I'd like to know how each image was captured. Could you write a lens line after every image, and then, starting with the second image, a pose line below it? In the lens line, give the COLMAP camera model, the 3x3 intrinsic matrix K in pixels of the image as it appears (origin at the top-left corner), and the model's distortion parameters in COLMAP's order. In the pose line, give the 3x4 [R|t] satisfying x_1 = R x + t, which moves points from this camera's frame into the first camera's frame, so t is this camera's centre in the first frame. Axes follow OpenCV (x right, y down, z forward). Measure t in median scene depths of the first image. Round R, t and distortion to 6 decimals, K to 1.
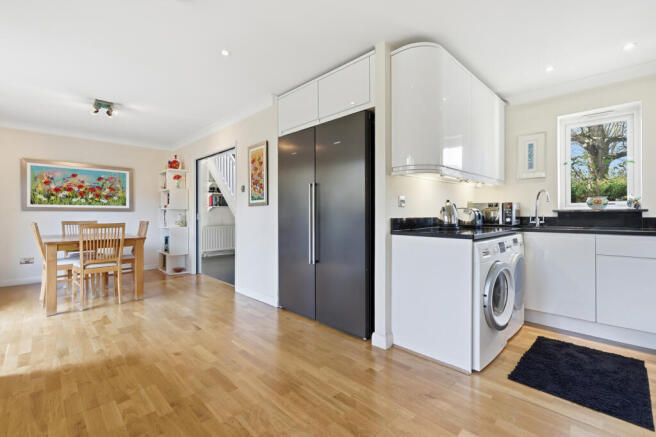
lens RADIAL K [[291.9, 0, 330.1], [0, 291.9, 212.6], [0, 0, 1]] dist [0.000765, 0.000095]
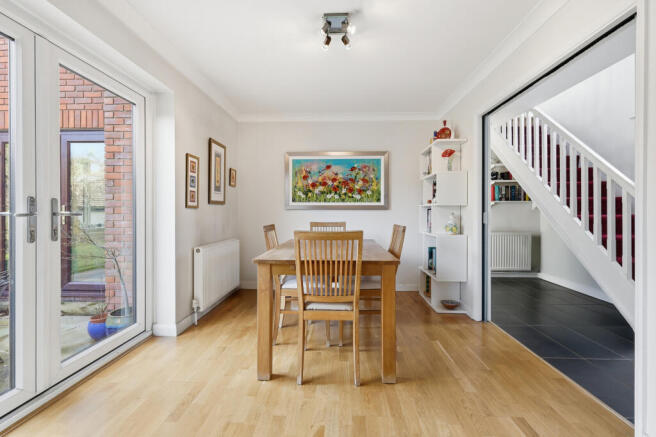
lens RADIAL K [[289.7, 0, 324.4], [0, 289.7, 215.6], [0, 0, 1]] dist [-0.000034, 0.000054]
pose [[0.665066, 0.006349, -0.746758, -0.252577], [0.002589, 0.999938, 0.010808, 0.002715], [0.746781, -0.009121, 0.665008, 0.419037]]
